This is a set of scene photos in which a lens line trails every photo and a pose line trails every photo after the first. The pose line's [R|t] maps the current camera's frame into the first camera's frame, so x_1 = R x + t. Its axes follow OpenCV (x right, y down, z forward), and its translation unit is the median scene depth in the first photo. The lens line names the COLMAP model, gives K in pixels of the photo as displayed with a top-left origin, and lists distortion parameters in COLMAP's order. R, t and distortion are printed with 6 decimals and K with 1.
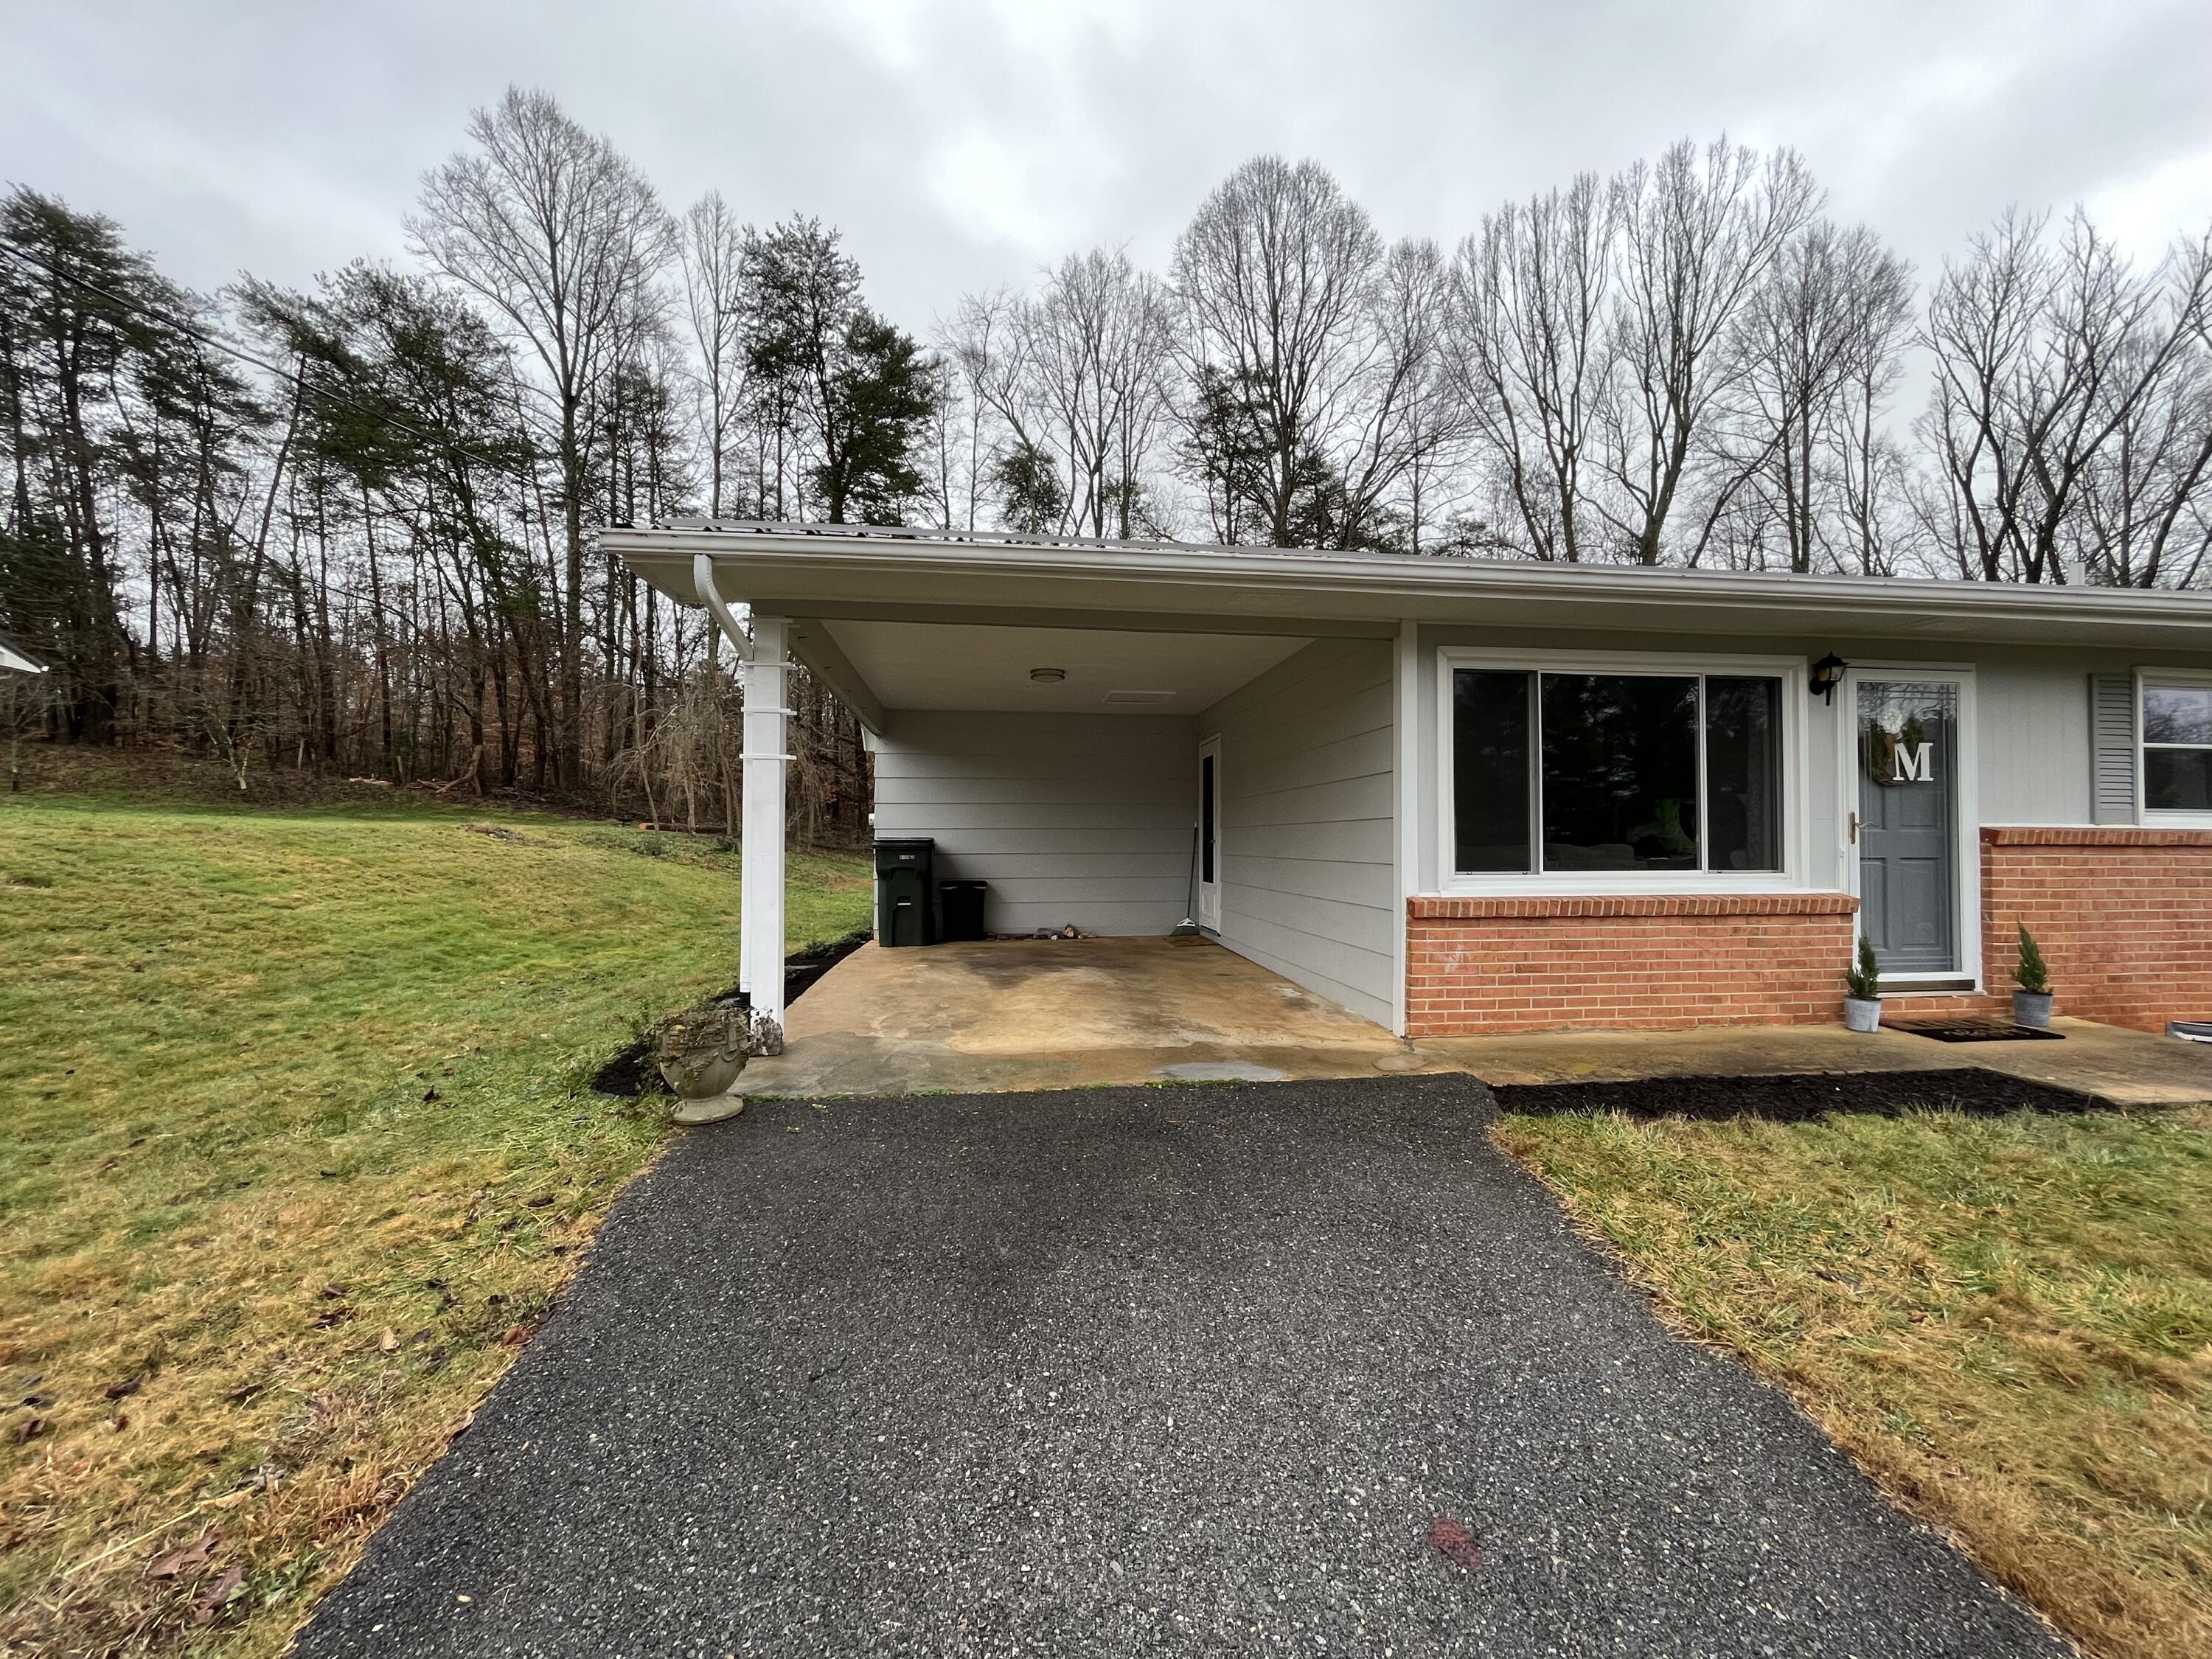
lens RADIAL K [[883.3, 0, 1108.4], [0, 883.3, 828.6], [0, 0, 1]] dist [-0.009914, 0.000692]
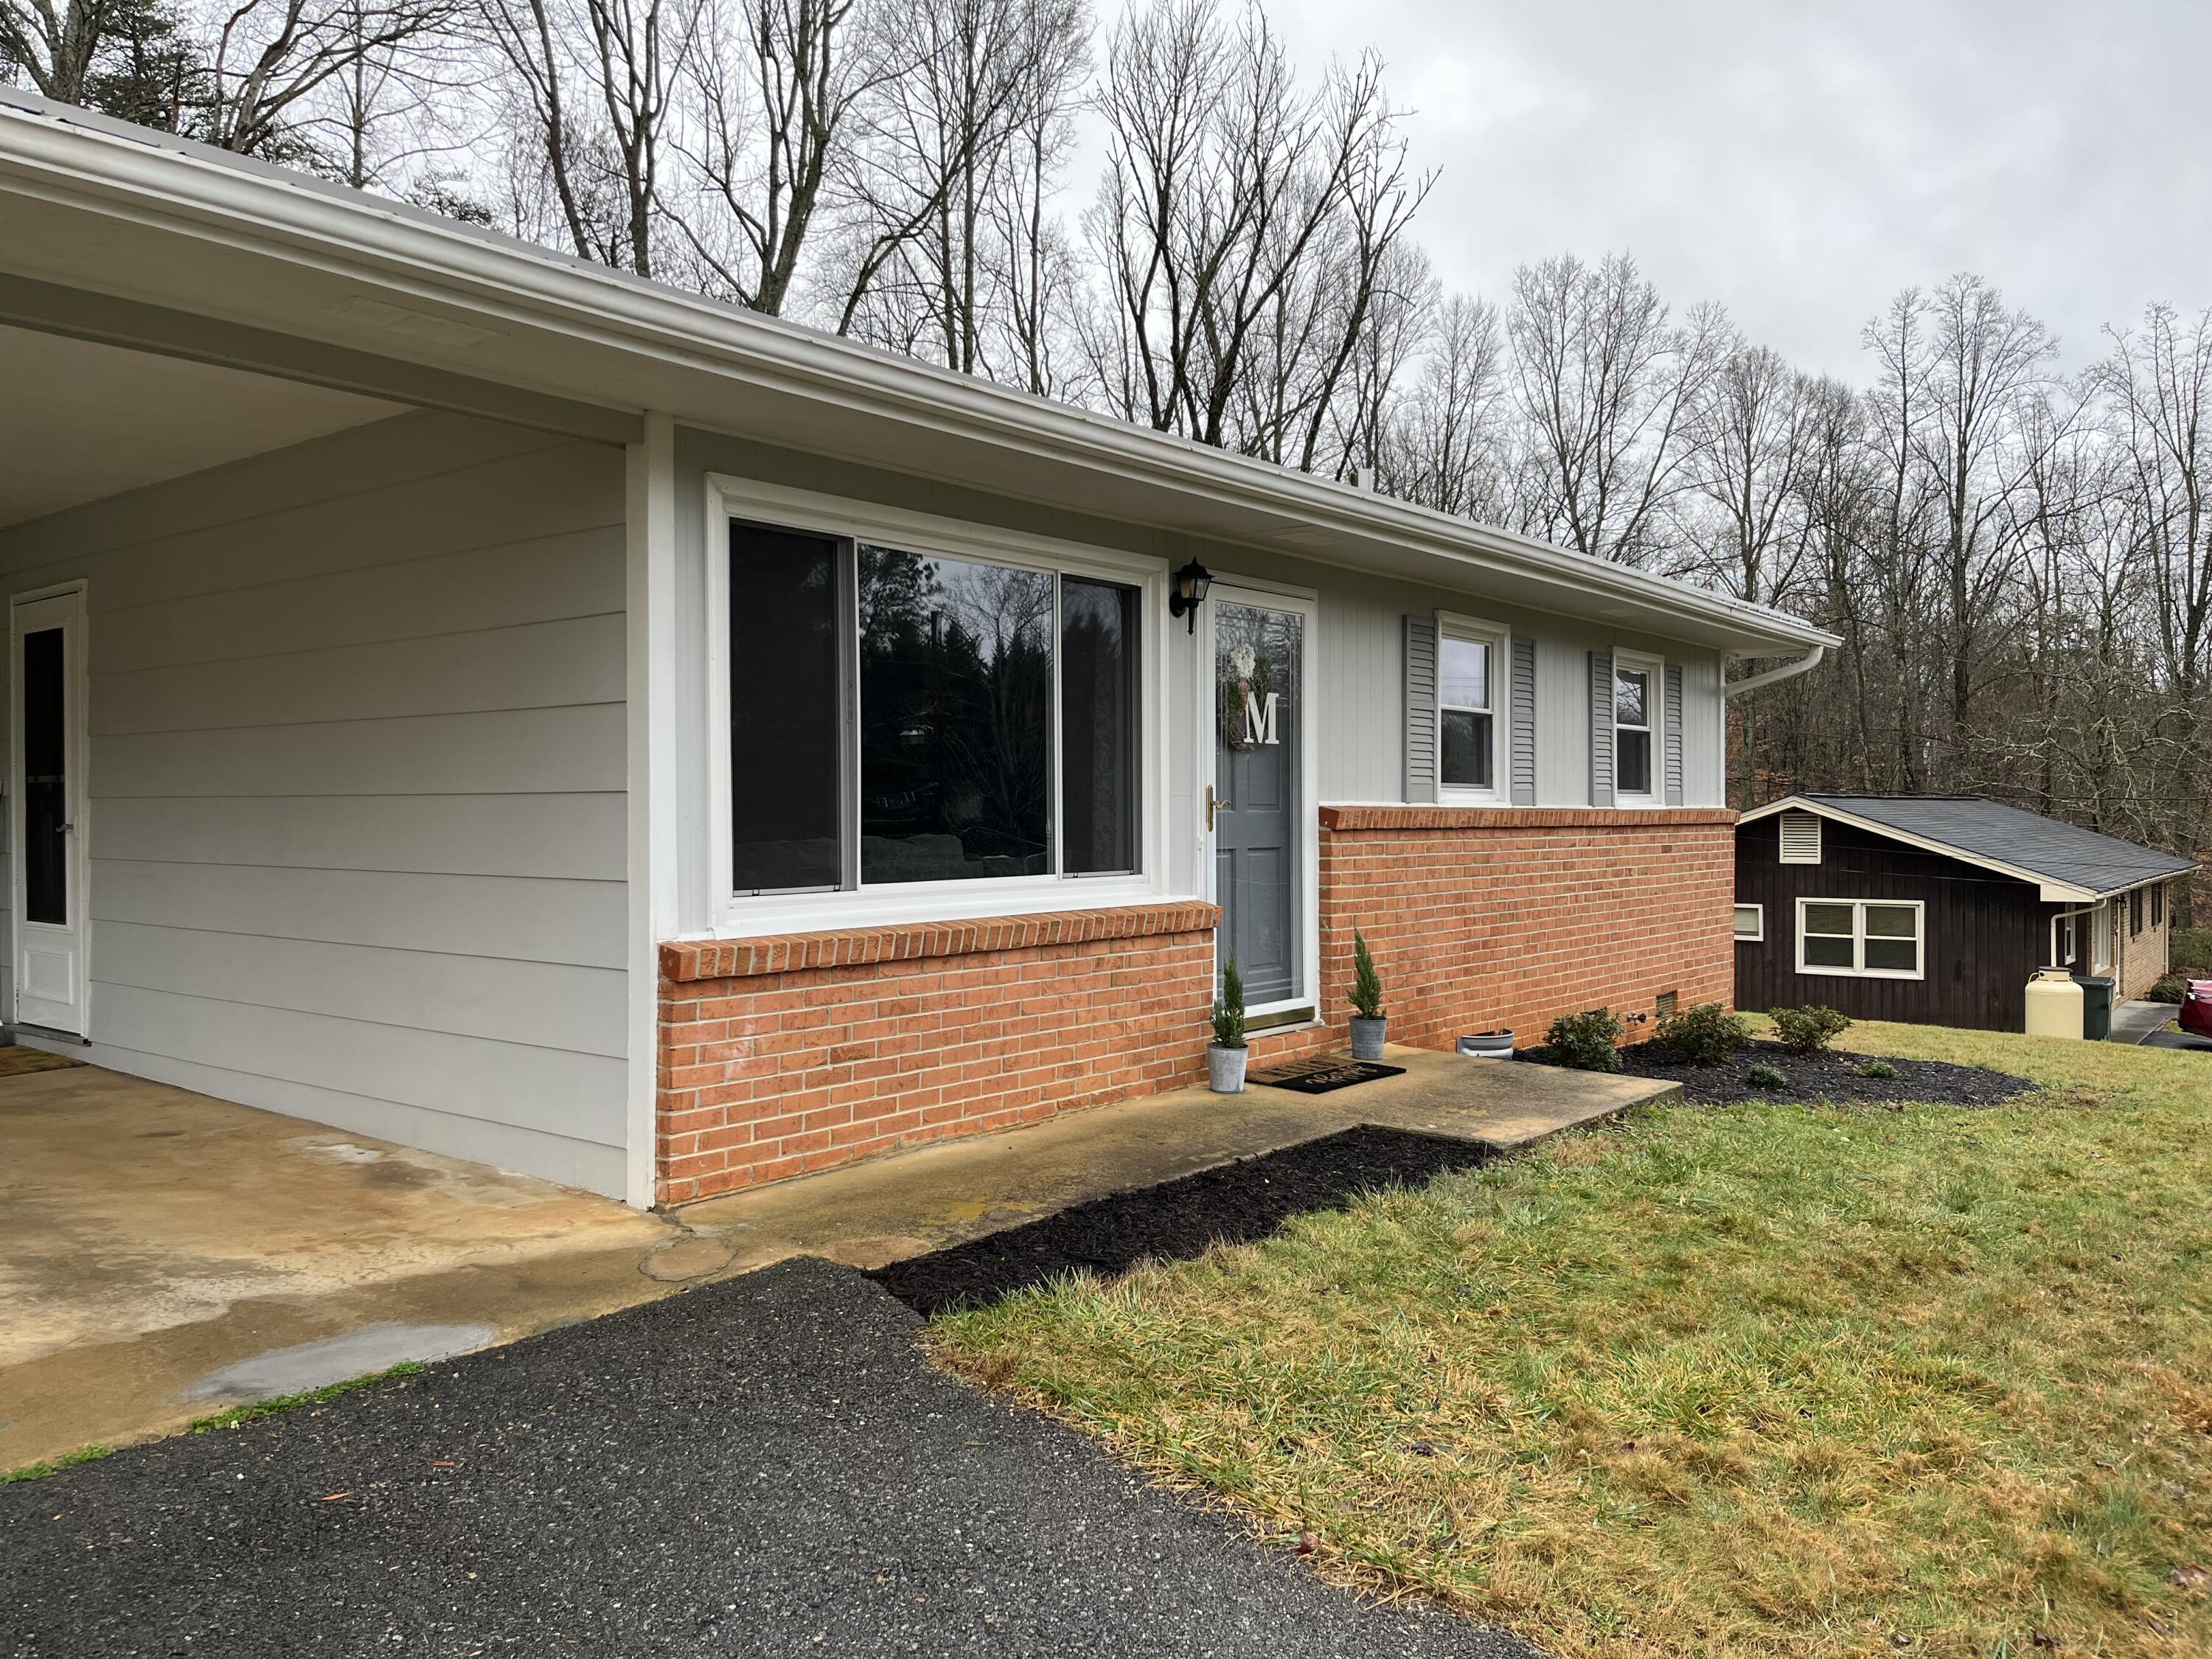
lens RADIAL K [[1661.6, 0, 1106.4], [0, 1661.6, 819.6], [0, 0, 1]] dist [0.055687, -0.084968]
pose [[0.716642, -0.006330, 0.697412, -0.154253], [-0.009257, 0.999784, 0.018587, -0.016028], [-0.697379, -0.019776, 0.716429, 0.093623]]
